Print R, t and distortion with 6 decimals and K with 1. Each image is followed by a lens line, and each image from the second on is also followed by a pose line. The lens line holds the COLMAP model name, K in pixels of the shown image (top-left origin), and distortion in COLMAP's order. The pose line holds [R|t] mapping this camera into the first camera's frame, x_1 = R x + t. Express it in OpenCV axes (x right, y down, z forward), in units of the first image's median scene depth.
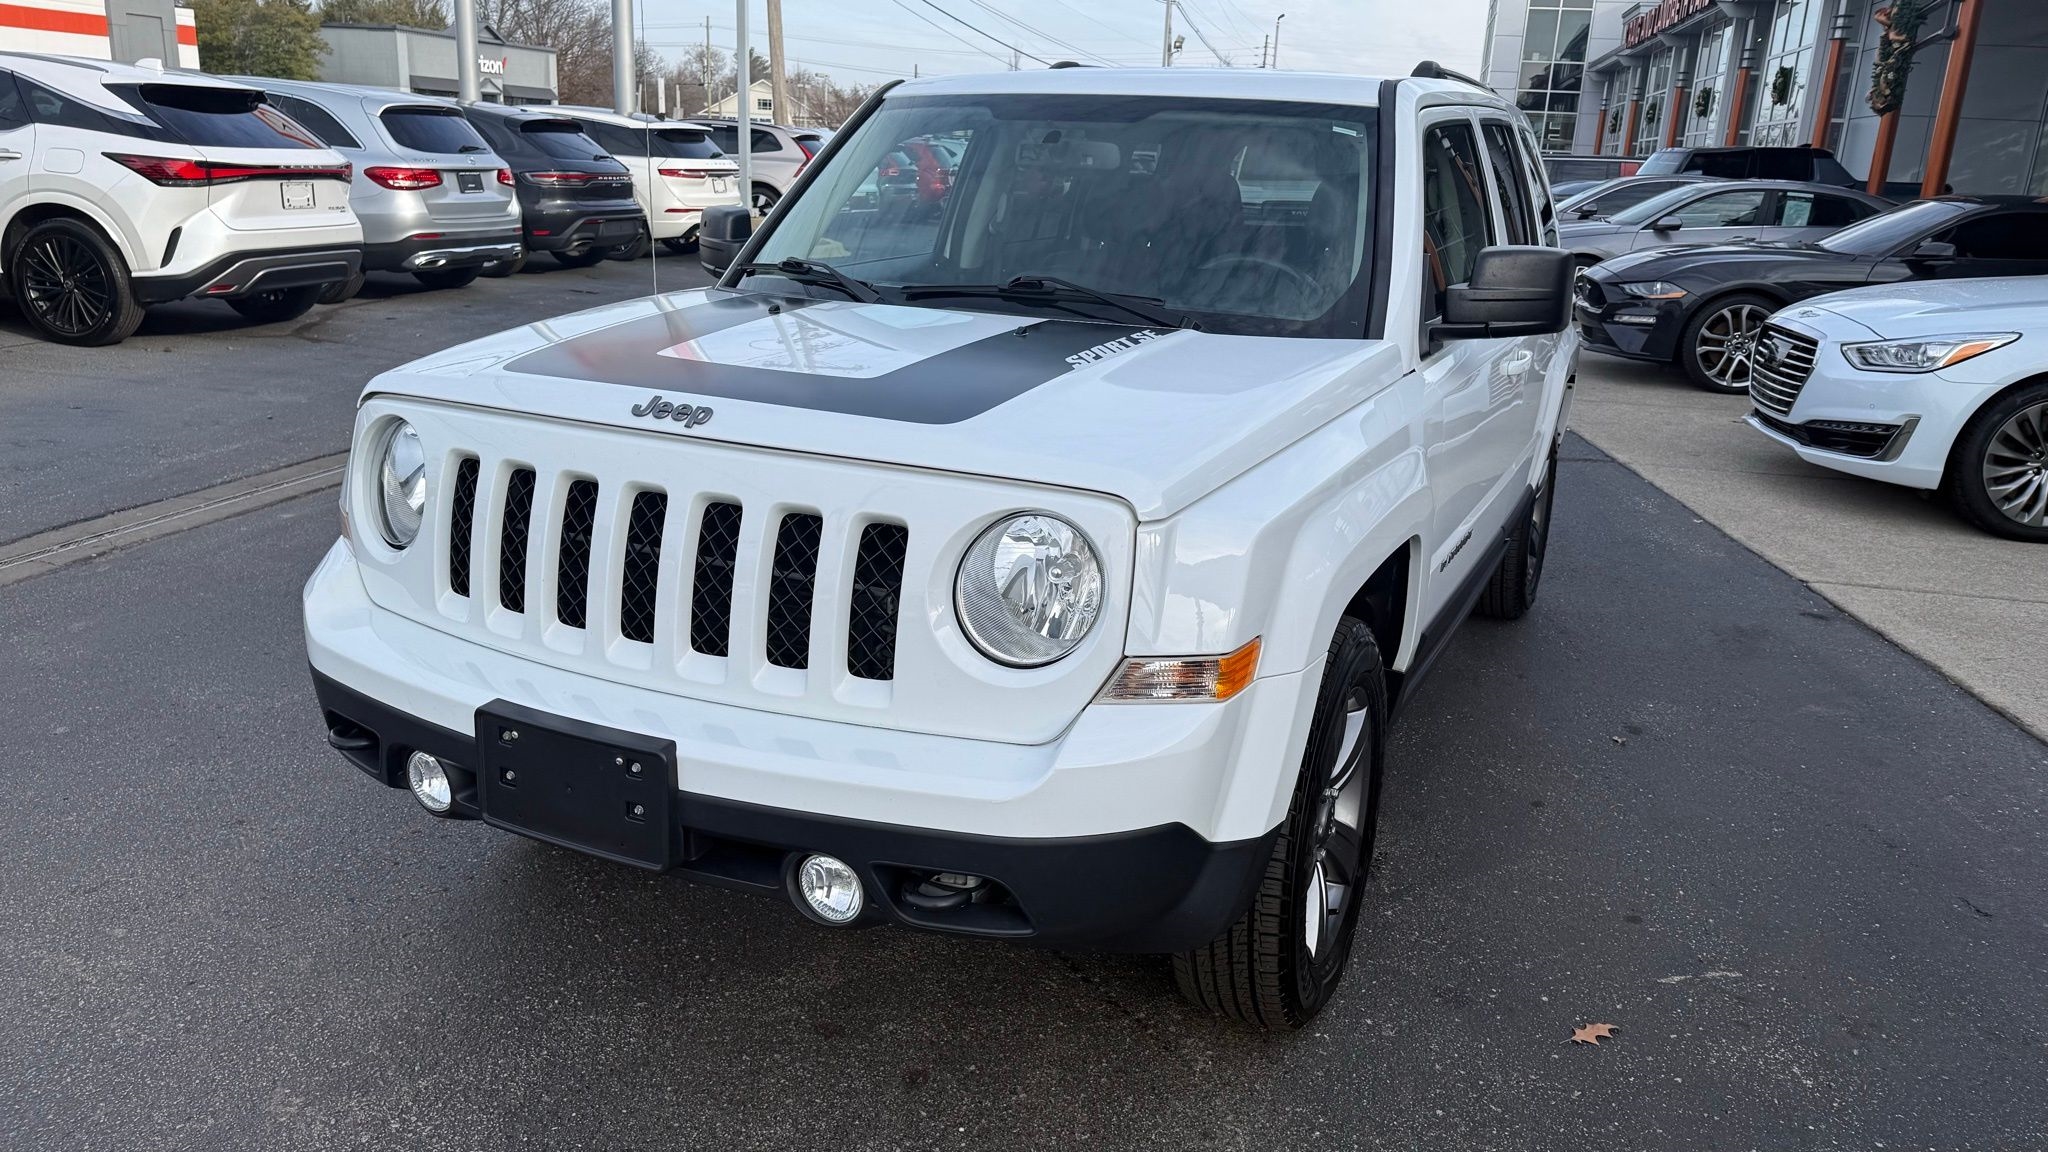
lens RADIAL K [[1499.6, 0, 1018.6], [0, 1499.6, 573.1], [0, 0, 1]] dist [0.009175, -0.006010]
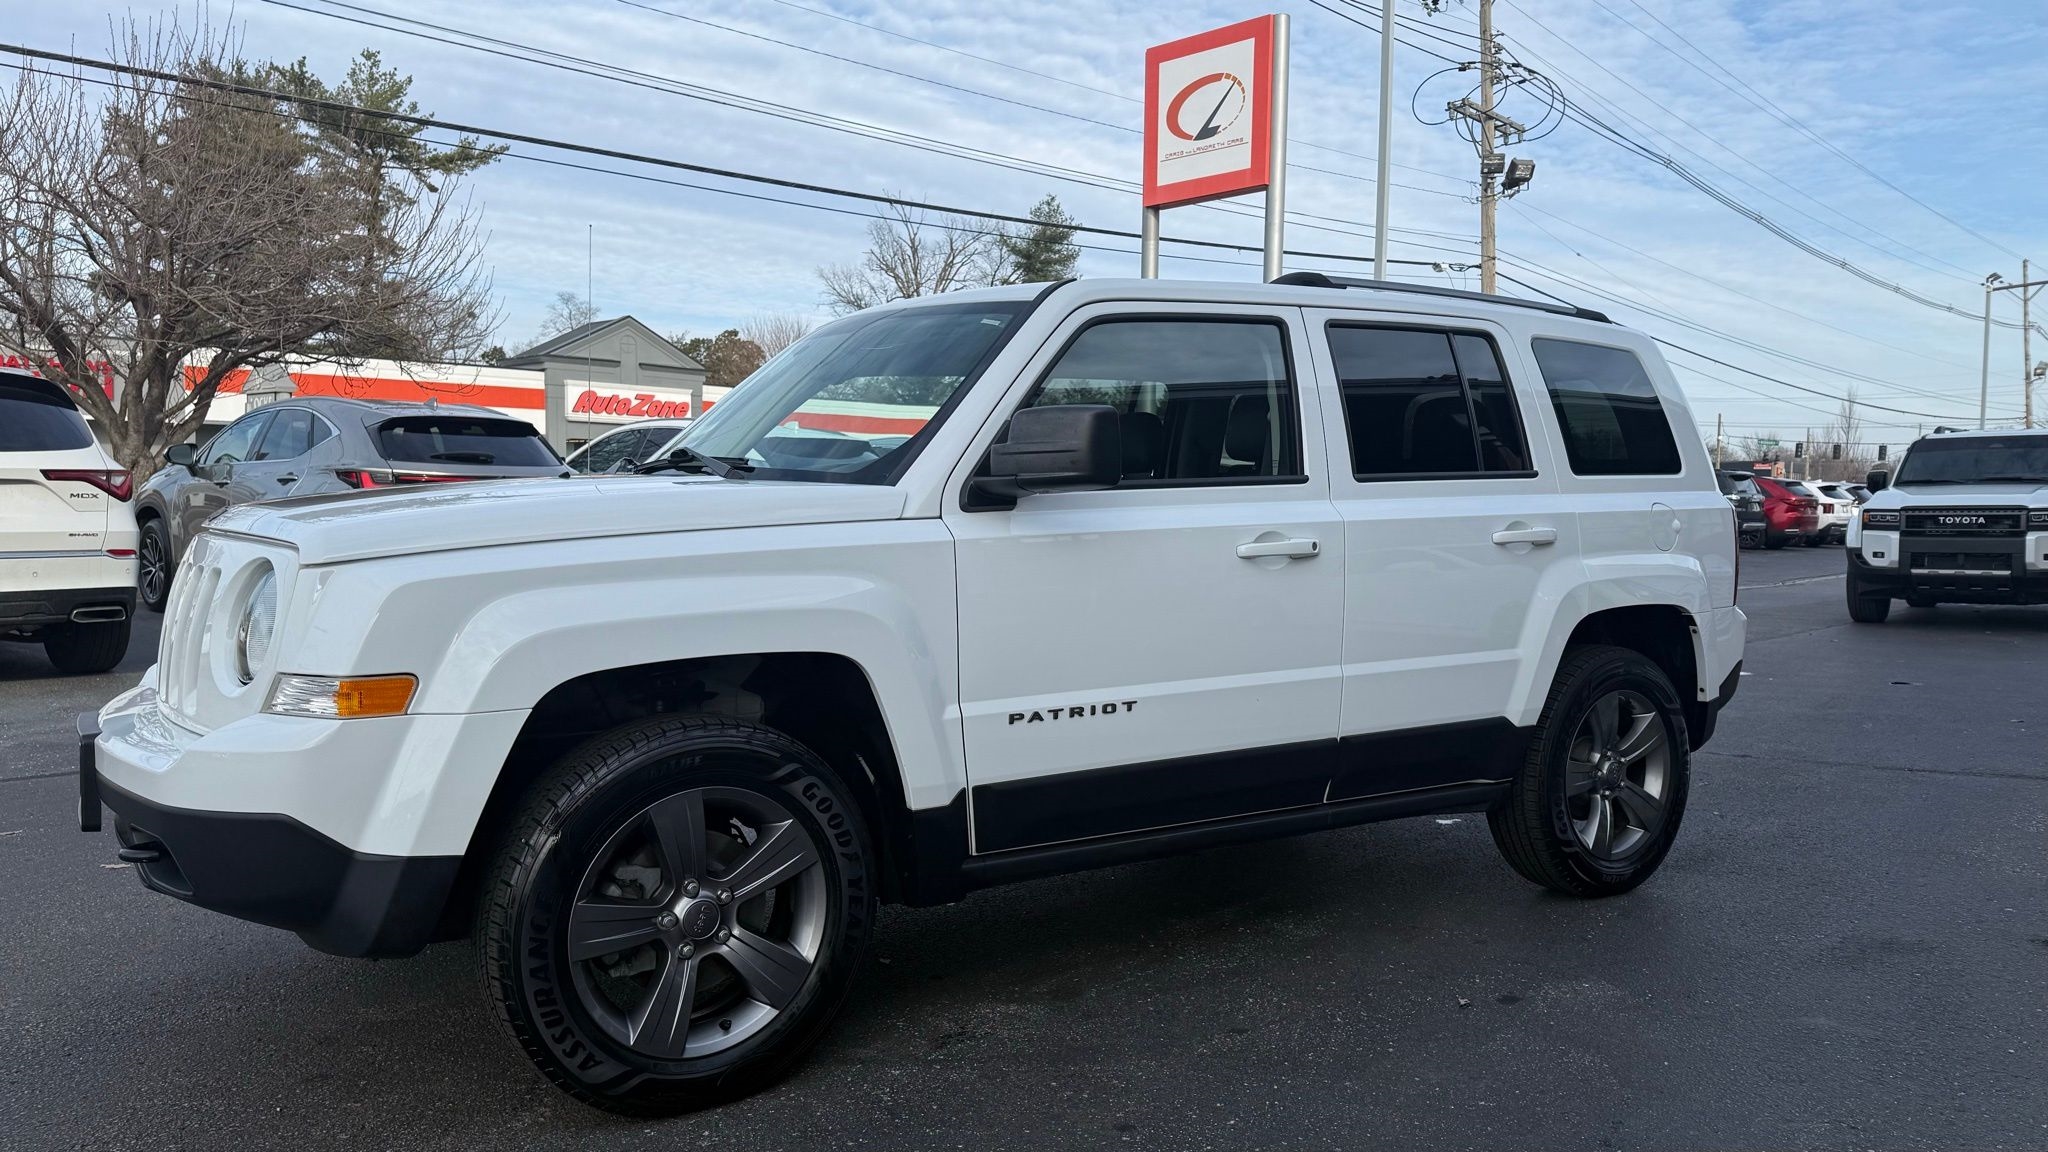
lens RADIAL K [[1482.9, 0, 1036.2], [0, 1482.9, 562.8], [0, 0, 1]] dist [0.067534, -0.064445]
pose [[0.845166, -0.010566, -0.534399, 0.601580], [-0.119526, 0.970750, -0.208226, 0.071562], [0.520968, 0.239860, 0.819182, 0.135711]]
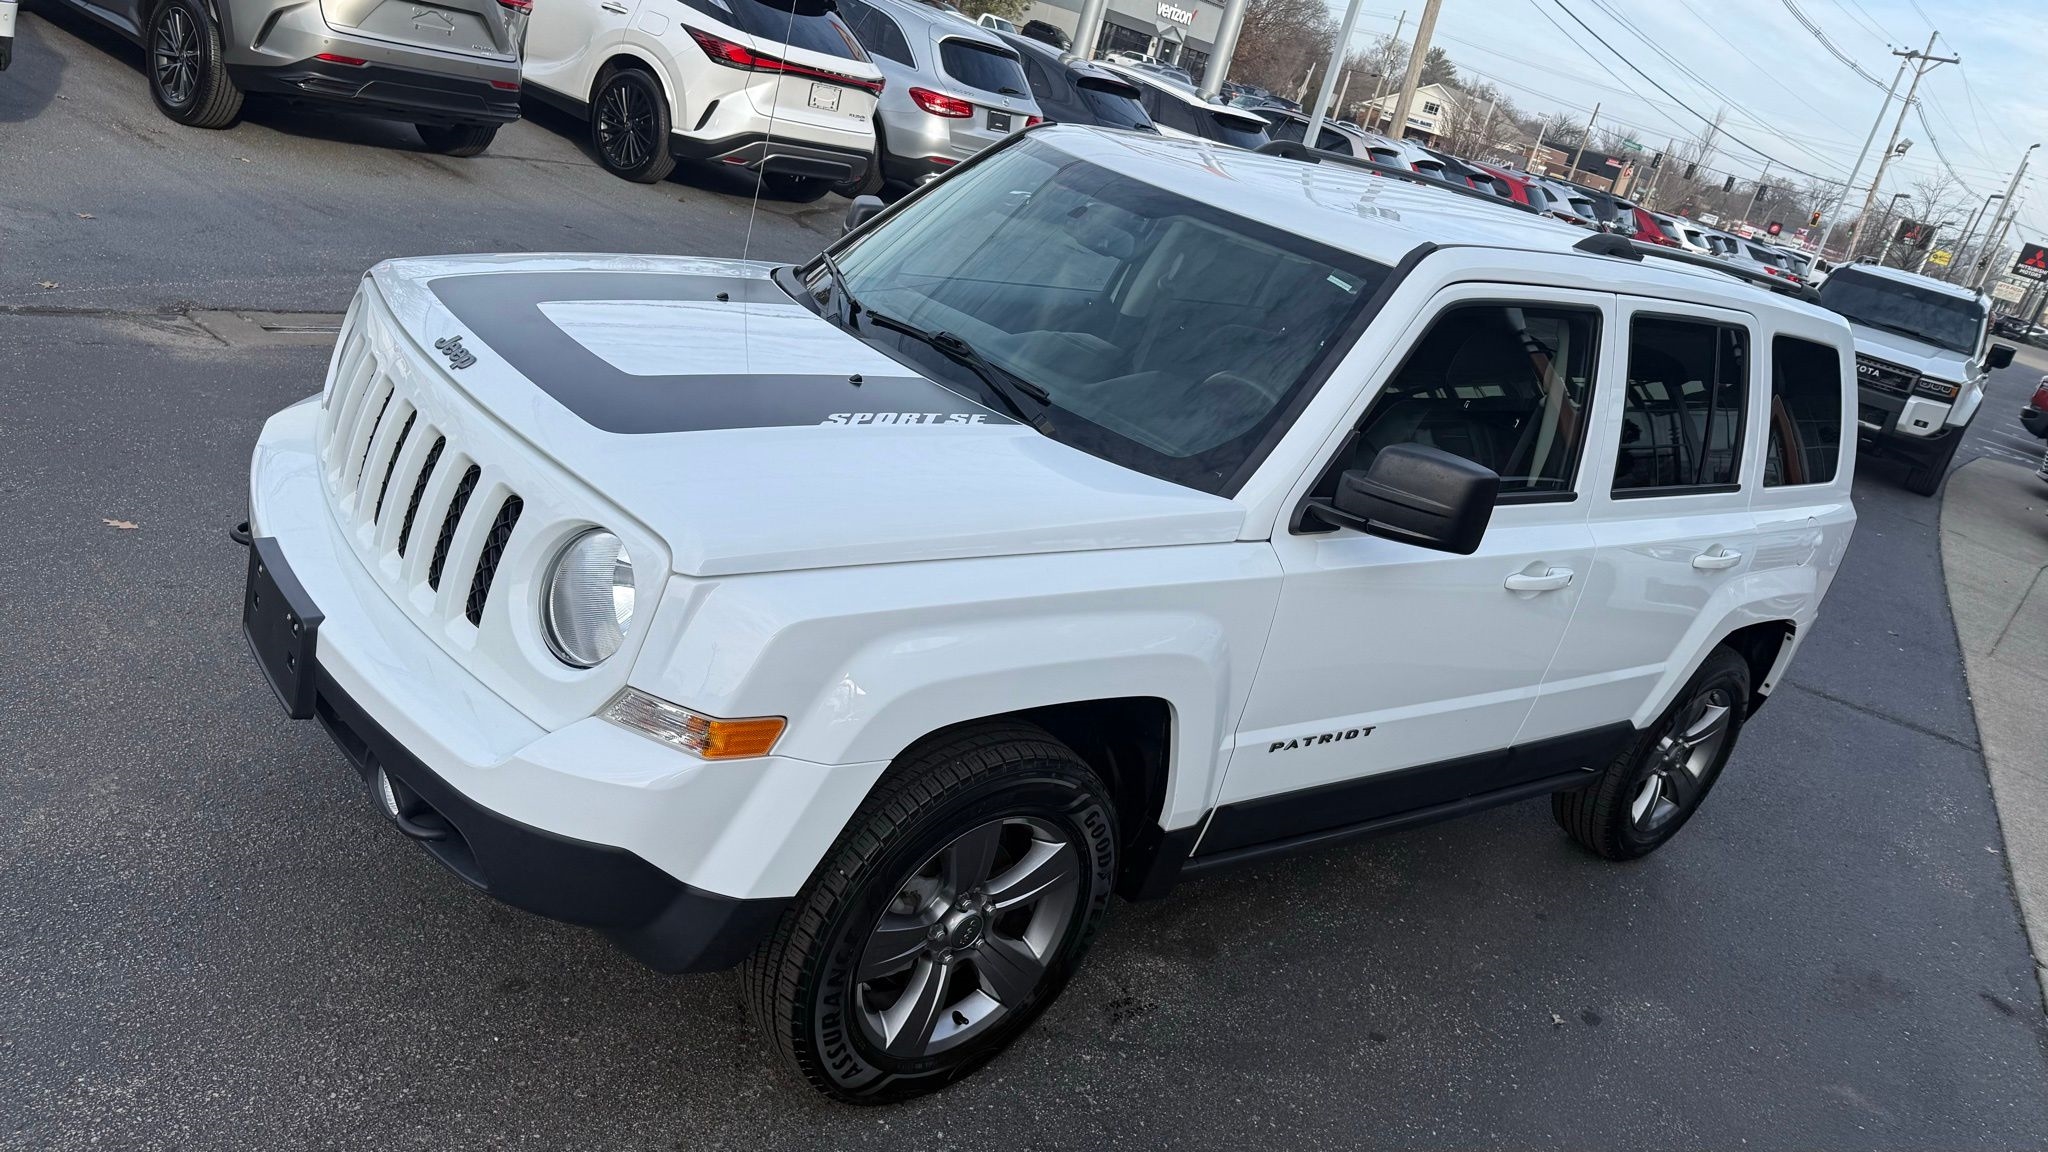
lens RADIAL K [[1491.7, 0, 1023.6], [0, 1491.7, 577.6], [0, 0, 1]] dist [0.078256, -0.096484]
pose [[0.874063, 0.336813, -0.350102, 0.320964], [-0.332316, 0.940193, 0.074848, -0.091549], [0.354373, 0.050923, 0.933716, 0.041185]]
